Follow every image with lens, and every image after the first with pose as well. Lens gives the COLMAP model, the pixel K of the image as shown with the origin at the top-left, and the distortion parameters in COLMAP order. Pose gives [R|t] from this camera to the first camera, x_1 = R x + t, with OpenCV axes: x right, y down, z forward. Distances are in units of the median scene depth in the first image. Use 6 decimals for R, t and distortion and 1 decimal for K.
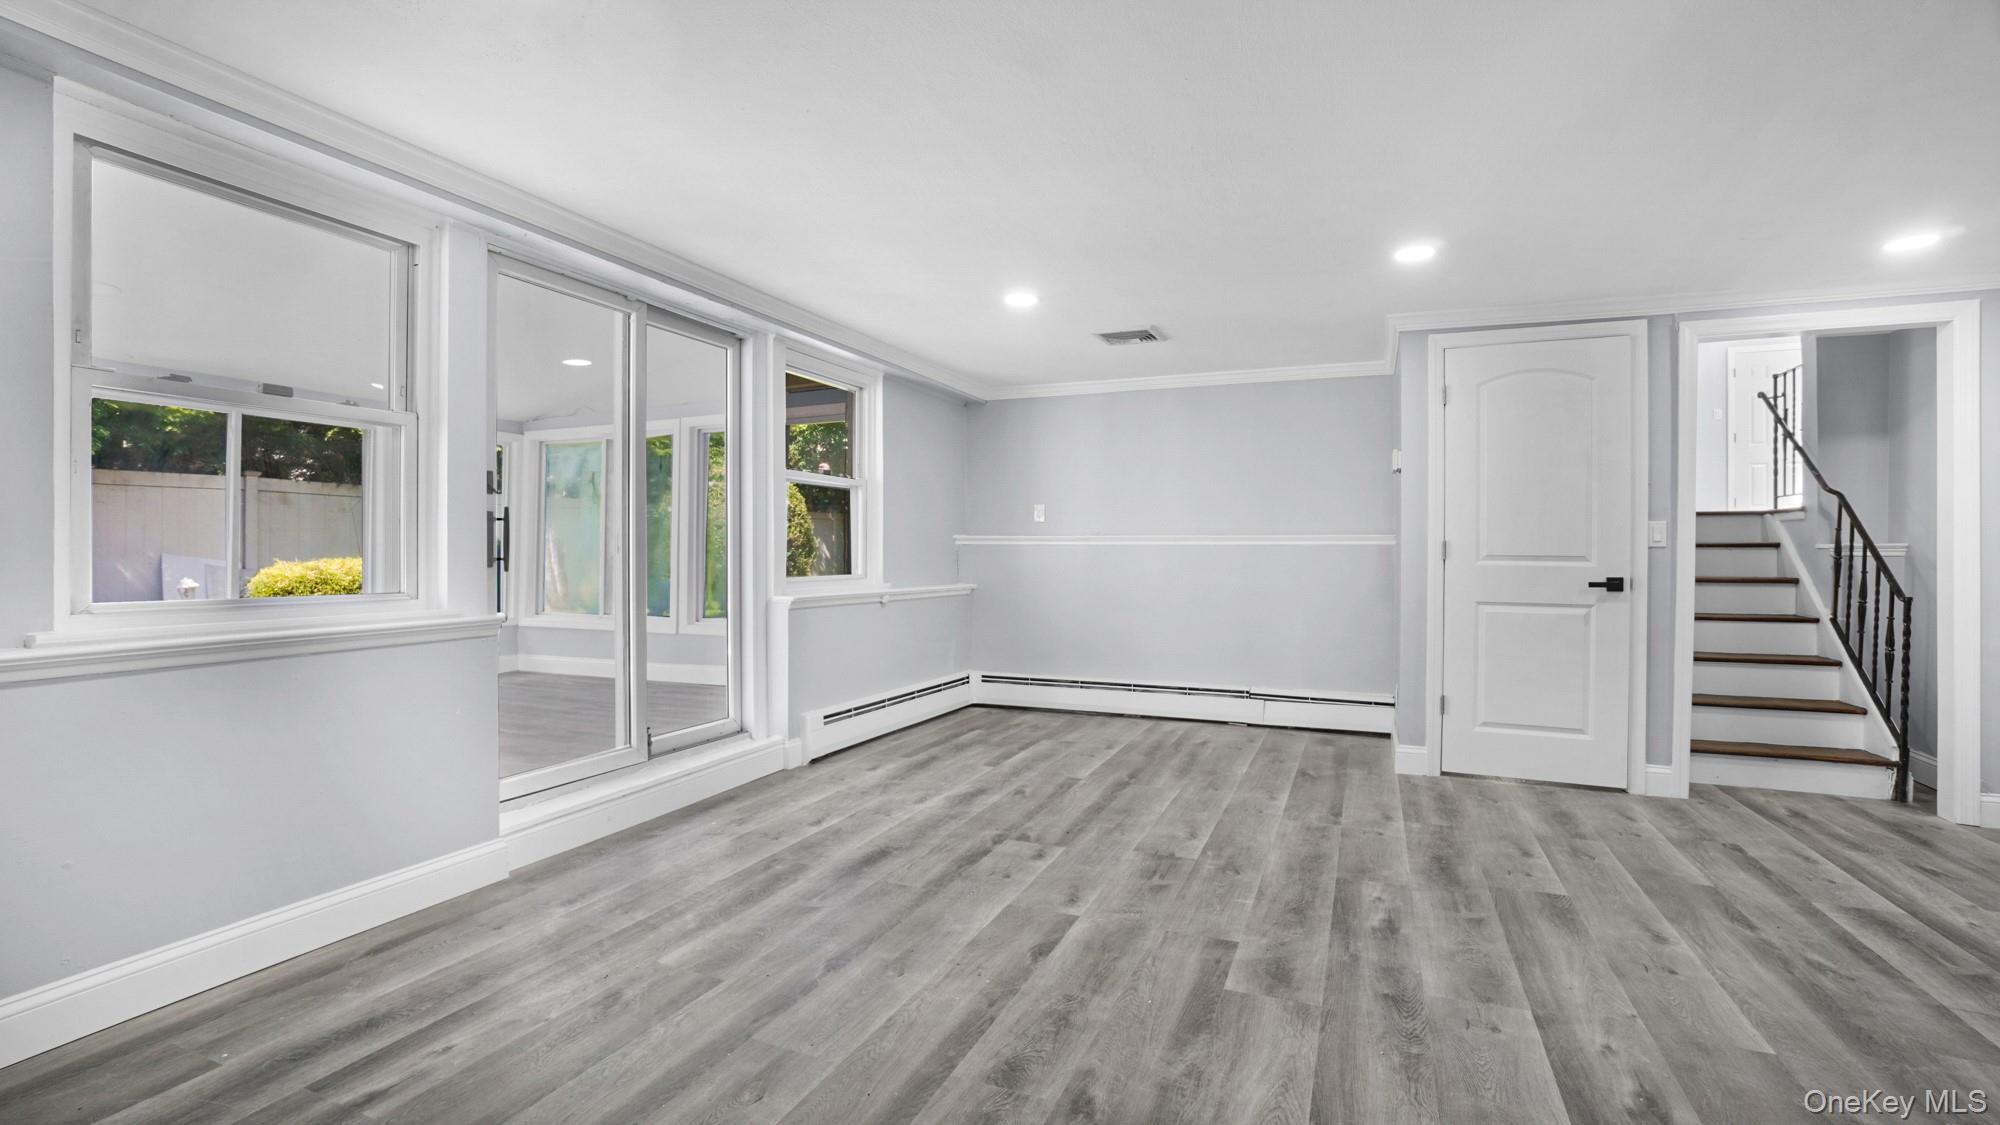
lens RADIAL K [[897.3, 0, 988.9], [0, 897.3, 553.8], [0, 0, 1]] dist [-0.040264, 0.000954]
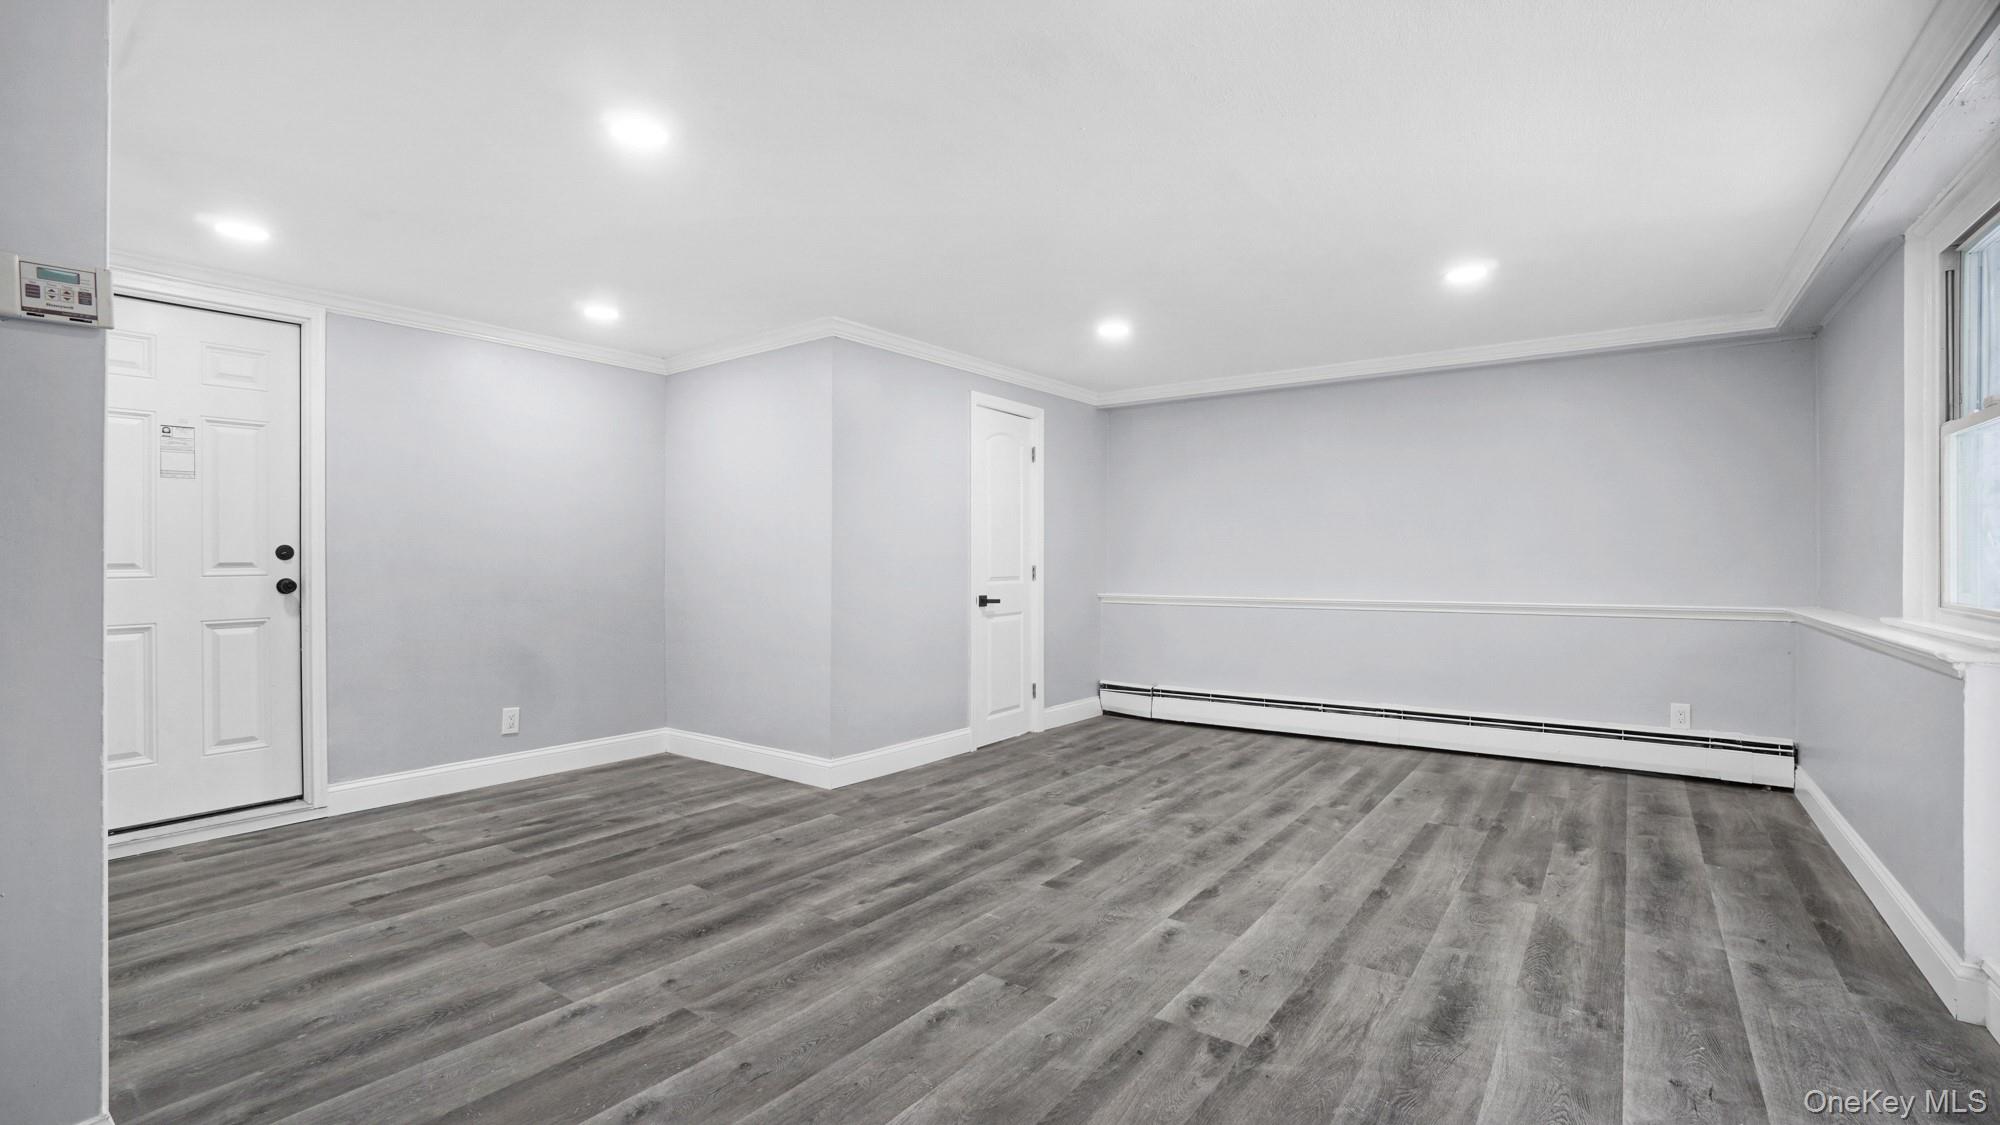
lens RADIAL K [[897.3, 0, 988.9], [0, 897.3, 553.8], [0, 0, 1]] dist [-0.040264, 0.000954]
pose [[-0.973915, -0.003955, 0.226877, 0.067383], [-0.003899, 0.999992, 0.000699, -0.011136], [-0.226878, -0.000204, -0.973923, 1.930546]]
